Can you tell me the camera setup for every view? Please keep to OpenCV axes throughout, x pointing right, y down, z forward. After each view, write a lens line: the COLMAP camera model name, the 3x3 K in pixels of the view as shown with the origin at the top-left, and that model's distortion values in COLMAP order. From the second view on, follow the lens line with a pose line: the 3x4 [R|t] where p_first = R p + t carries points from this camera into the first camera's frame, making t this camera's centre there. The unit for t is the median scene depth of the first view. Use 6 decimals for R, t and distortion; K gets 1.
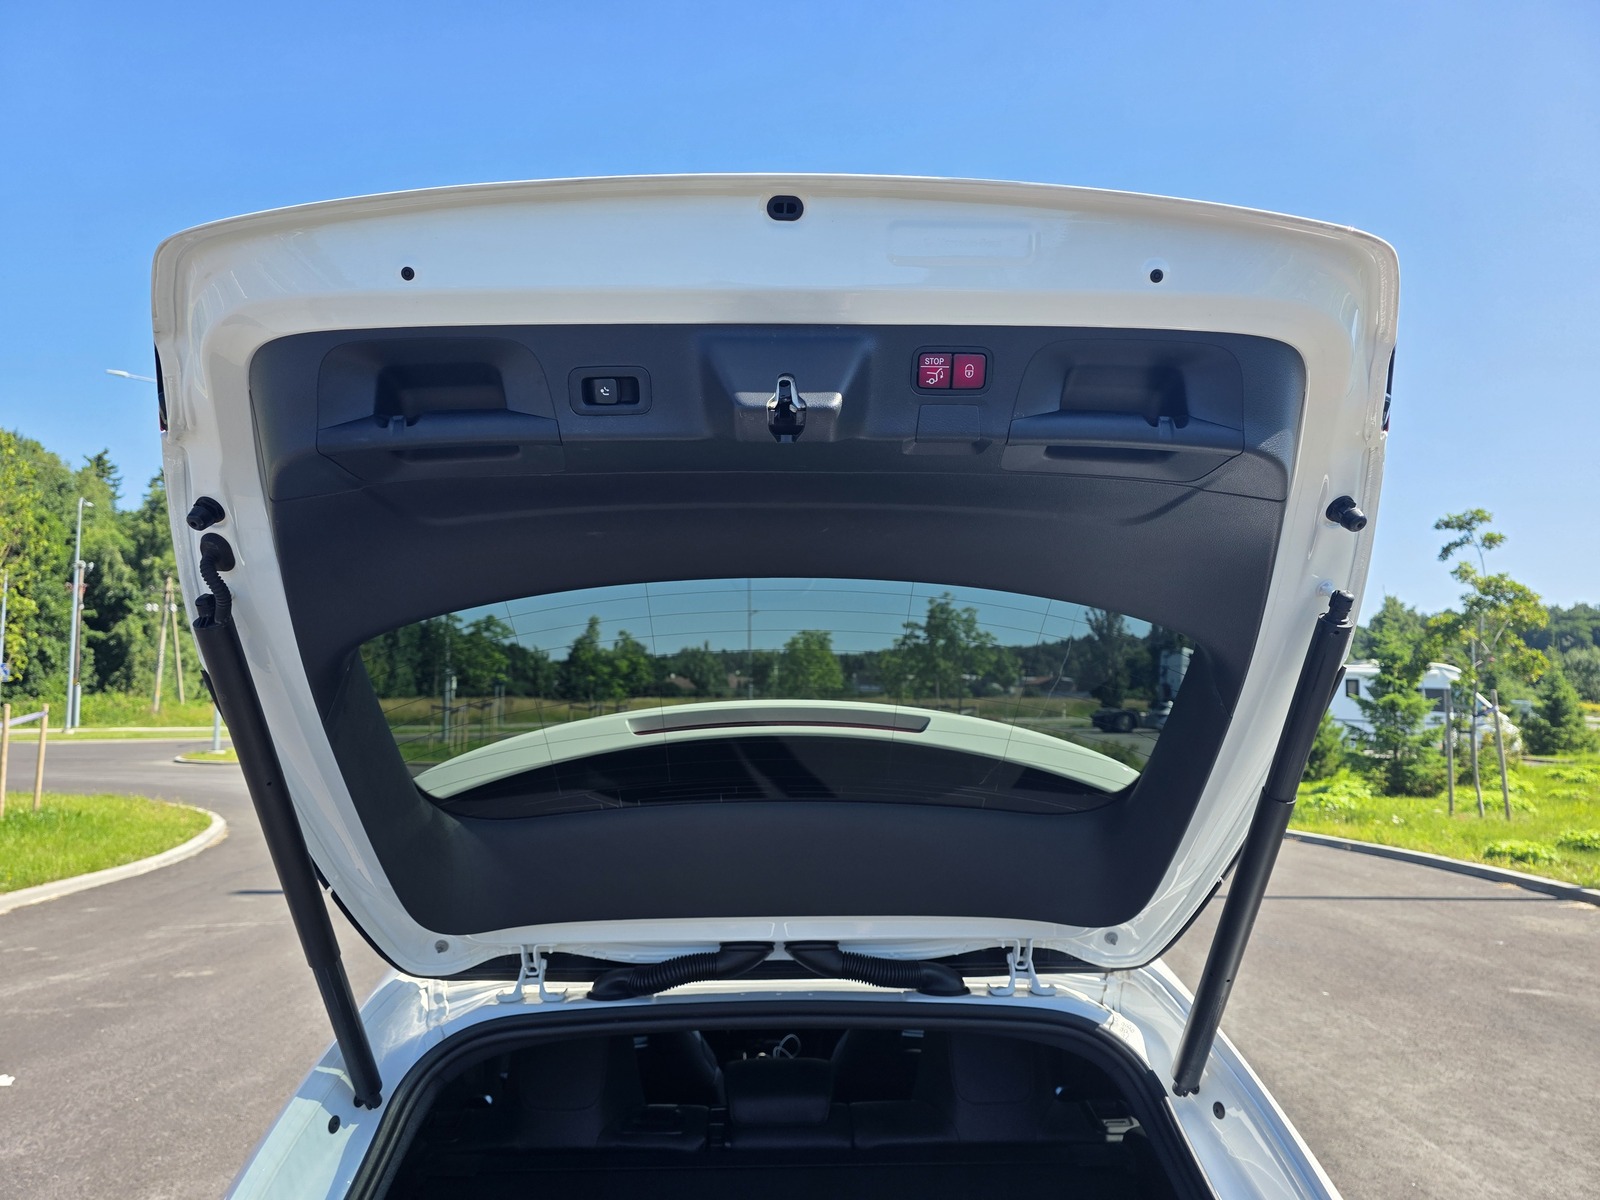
lens RADIAL K [[1087.9, 0, 791.5], [0, 1087.9, 594.8], [0, 0, 1]] dist [0.065292, -0.058850]
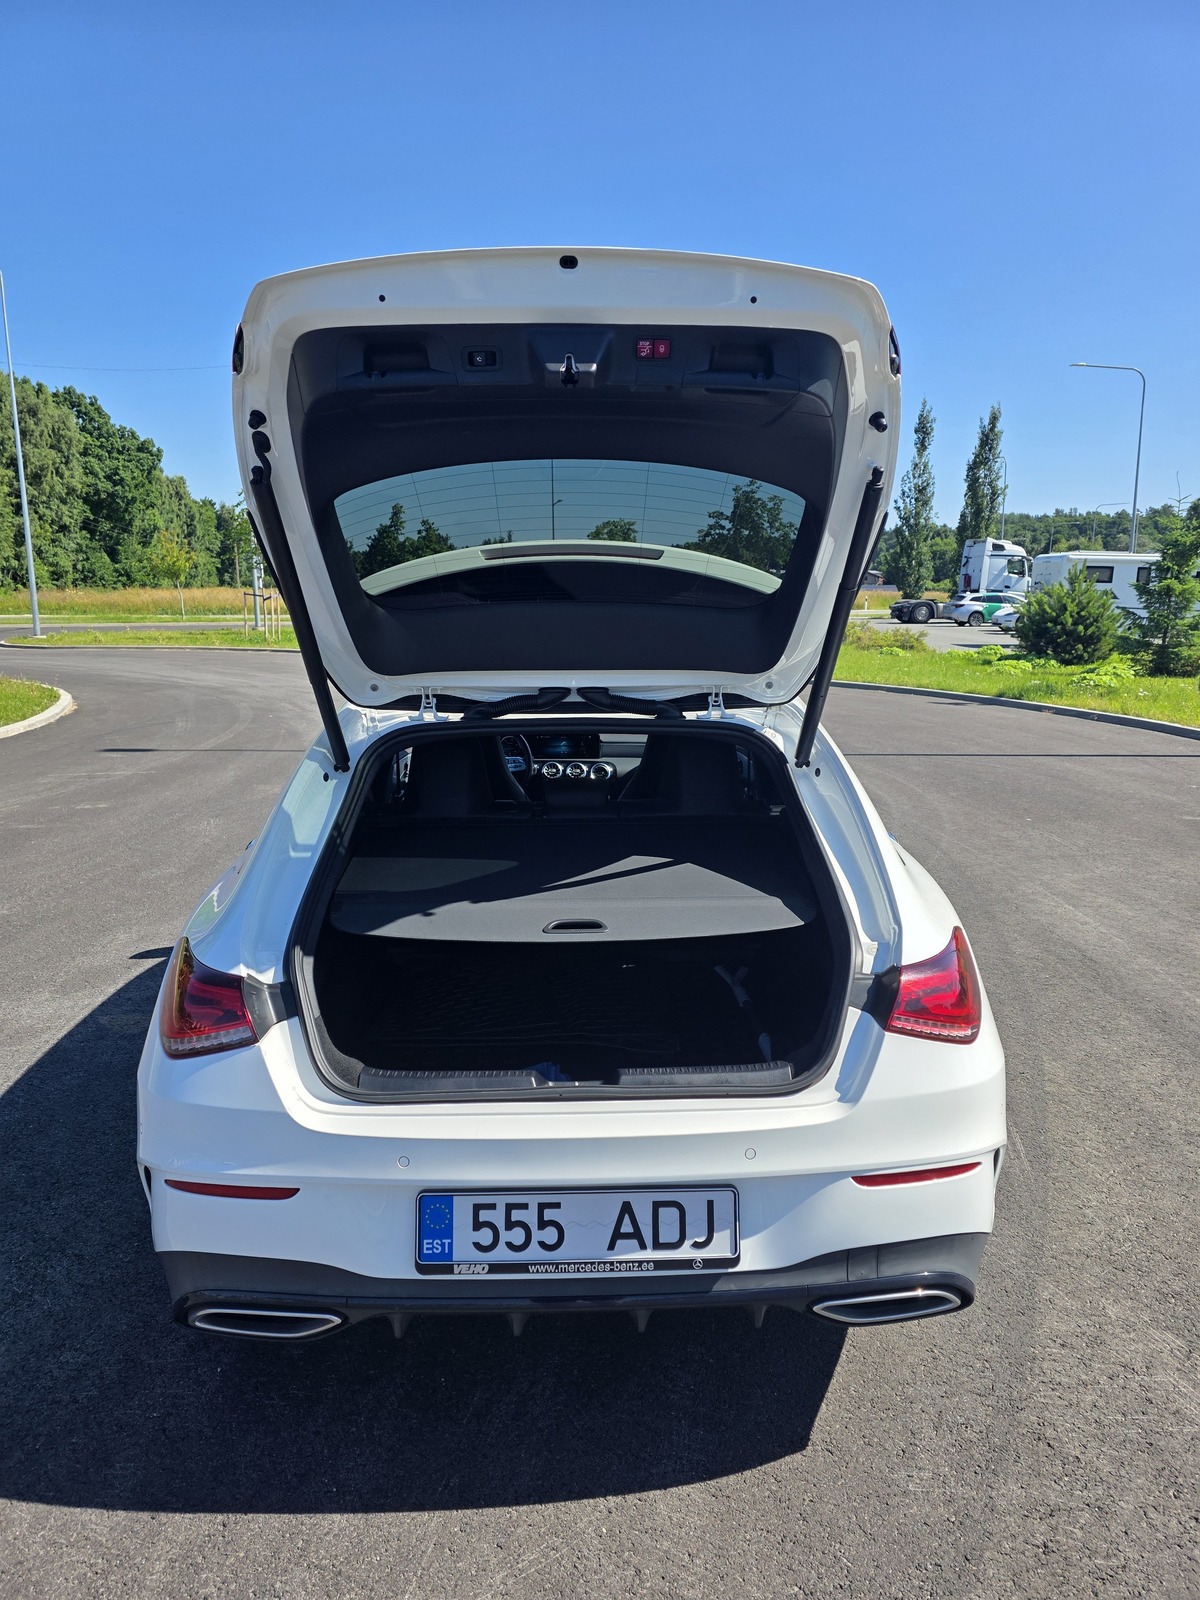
lens RADIAL K [[1087.9, 0, 607.5], [0, 1087.9, 795.5], [0, 0, 1]] dist [0.065292, -0.058850]
pose [[0.999955, 0.000254, 0.009530, 0.007510], [-0.002858, 0.961641, 0.274295, 0.004867], [-0.009095, -0.274309, 0.961598, -0.193688]]
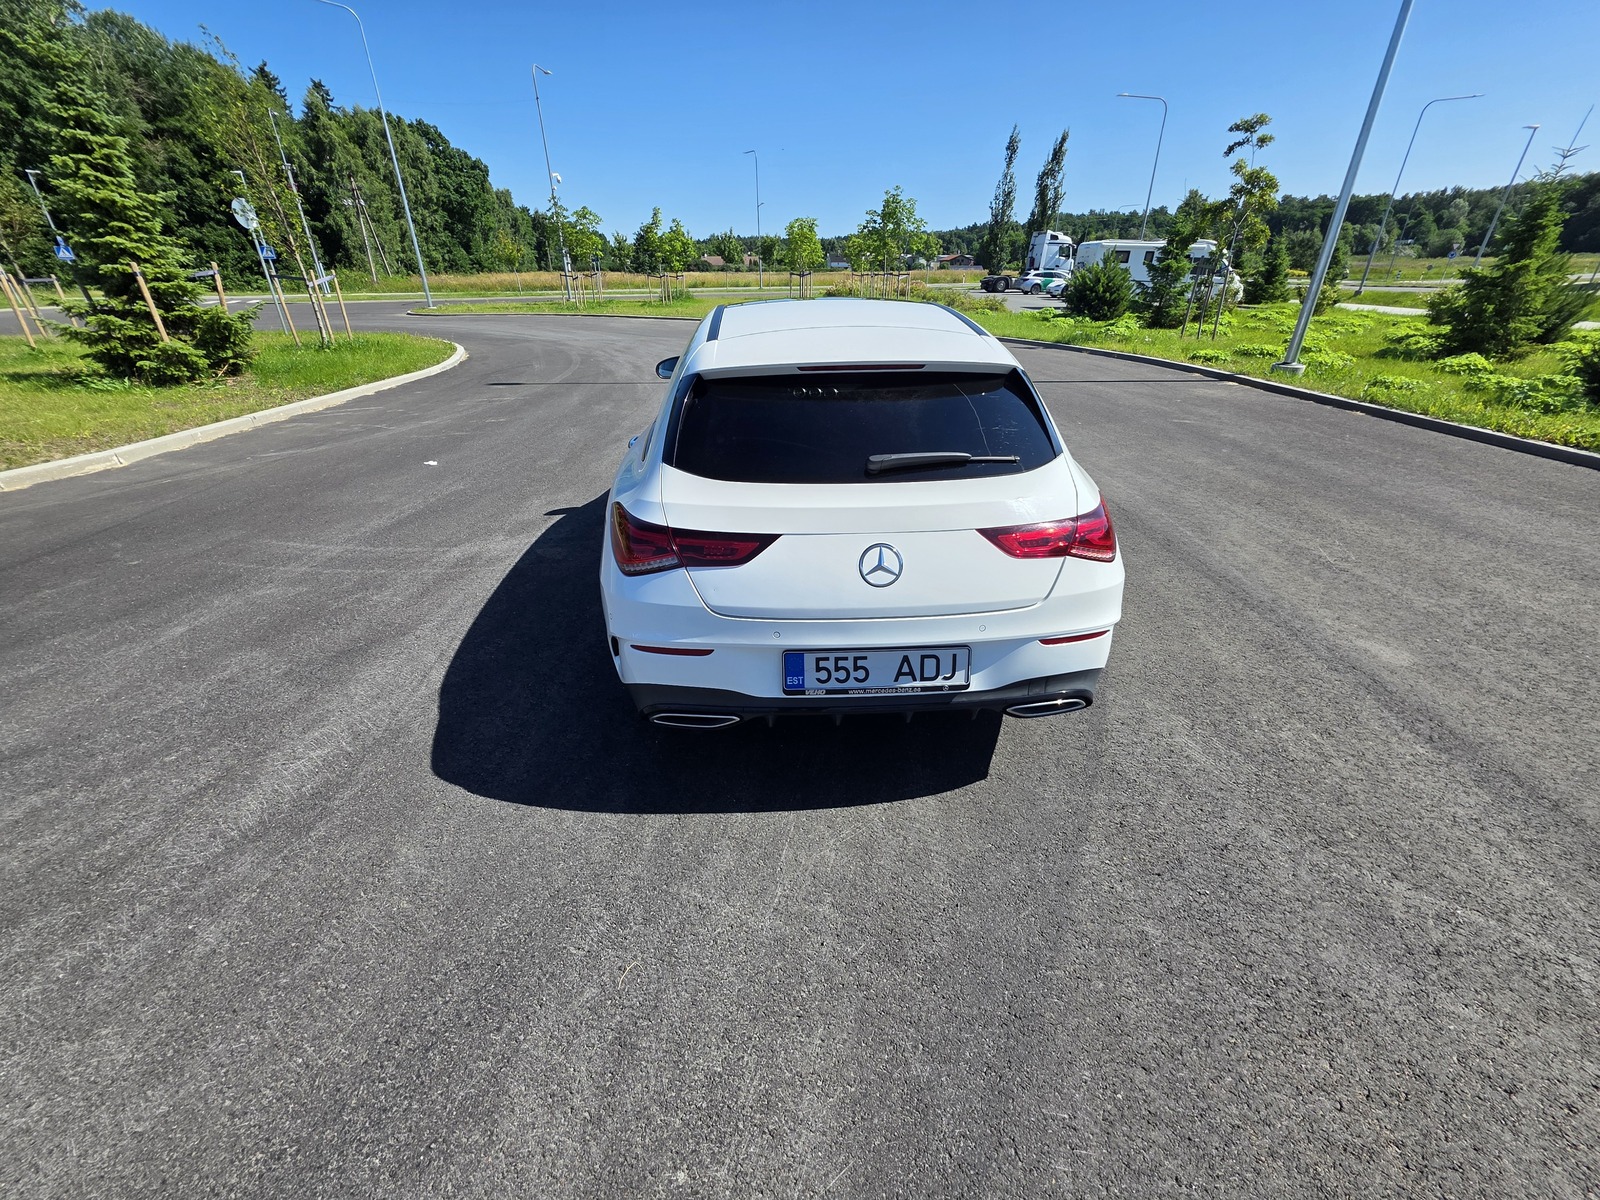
lens RADIAL K [[648.1, 0, 798.3], [0, 648.1, 602.8], [0, 0, 1]] dist [0.003849, -0.000070]
pose [[0.999804, -0.013892, 0.014091, -0.048349], [0.004193, 0.844692, 0.535237, 0.013487], [-0.019338, -0.535073, 0.844584, -0.172094]]
